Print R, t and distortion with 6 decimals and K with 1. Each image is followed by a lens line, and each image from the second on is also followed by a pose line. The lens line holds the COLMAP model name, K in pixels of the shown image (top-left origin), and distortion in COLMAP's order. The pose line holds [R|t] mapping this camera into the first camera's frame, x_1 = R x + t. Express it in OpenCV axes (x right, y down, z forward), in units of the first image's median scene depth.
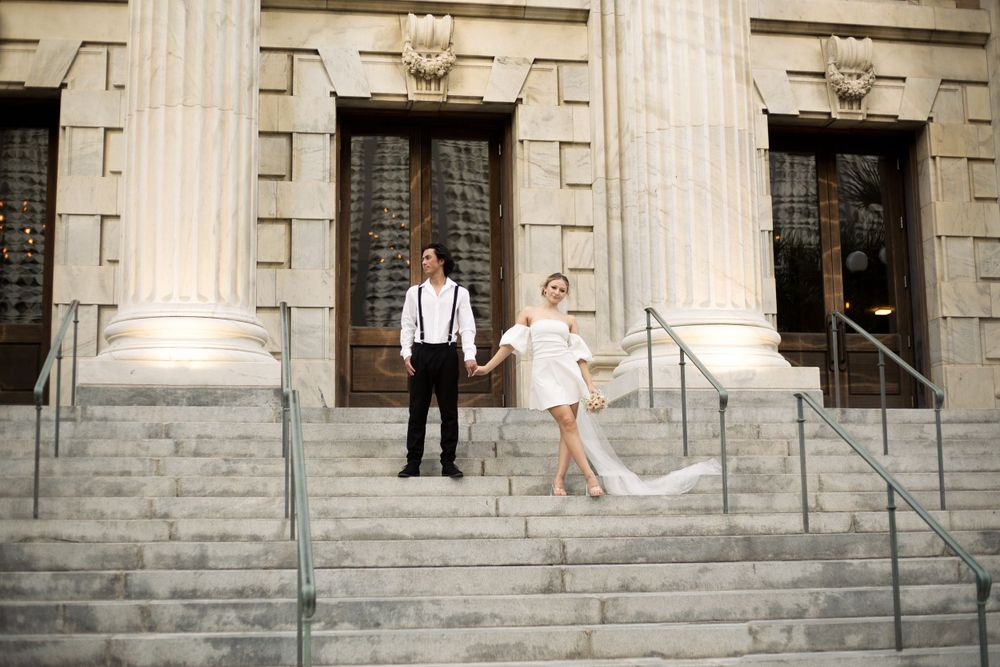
lens RADIAL K [[1435.8, 0, 485.9], [0, 1435.8, 330.4], [0, 0, 1]] dist [-0.097445, -0.073165]
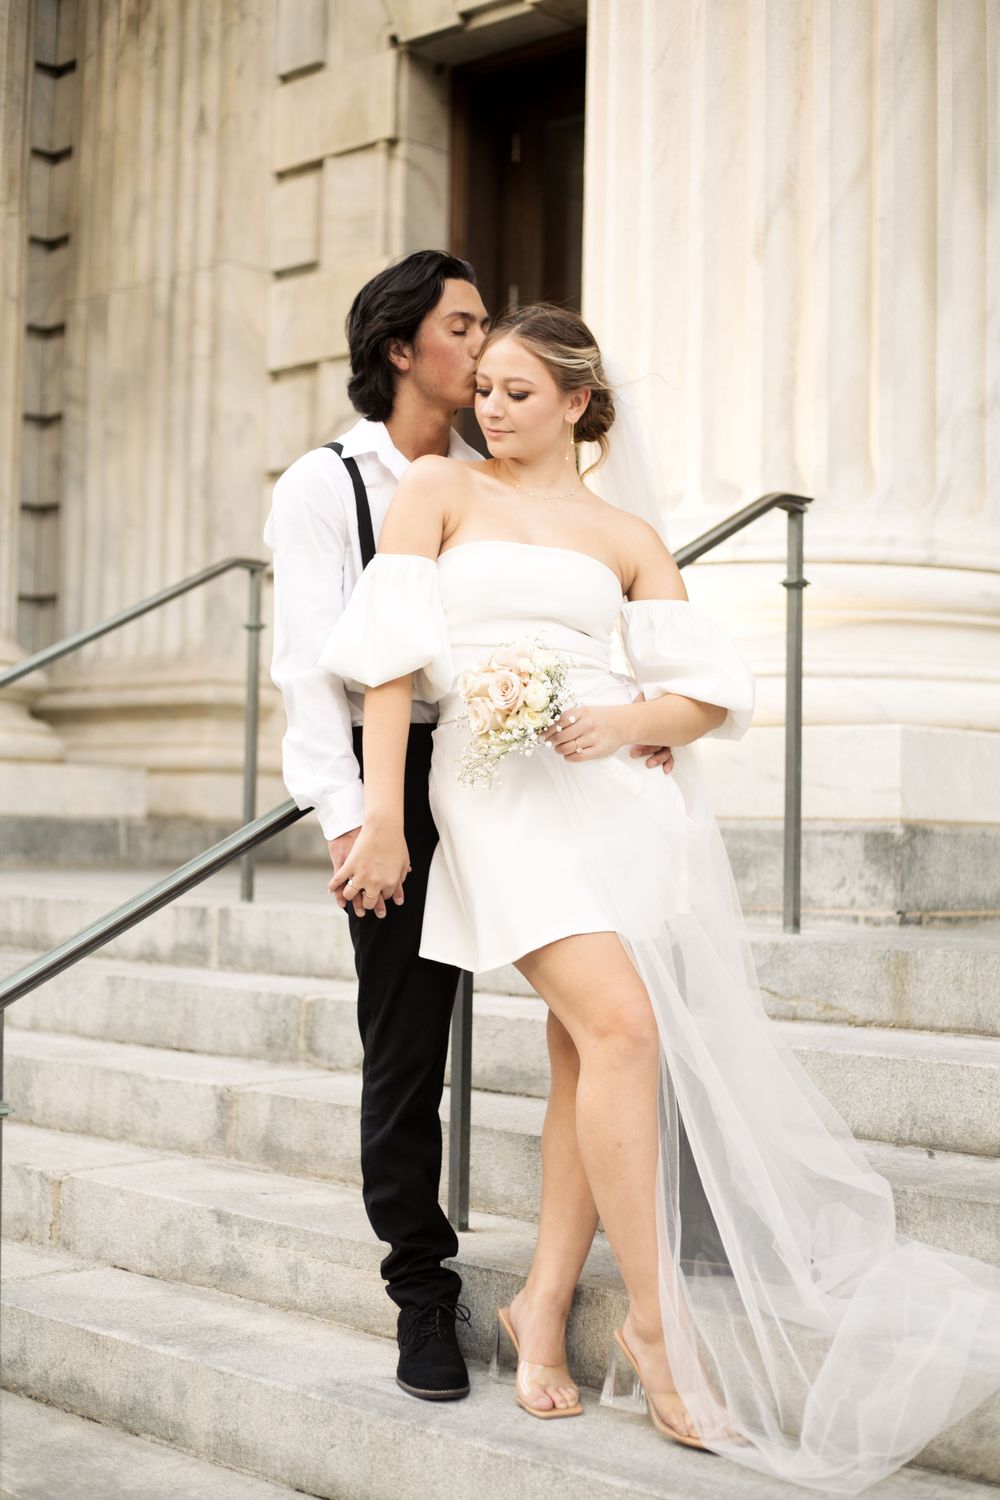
lens RADIAL K [[2177.5, 0, 500.0], [0, 2177.5, 750.0], [0, 0, 1]] dist [-0.082520, -0.133240]
pose [[0.608990, -0.006107, -0.793155, 0.091688], [0.099511, 0.992658, 0.068762, -0.005003], [0.786911, -0.120803, 0.605126, 0.563507]]
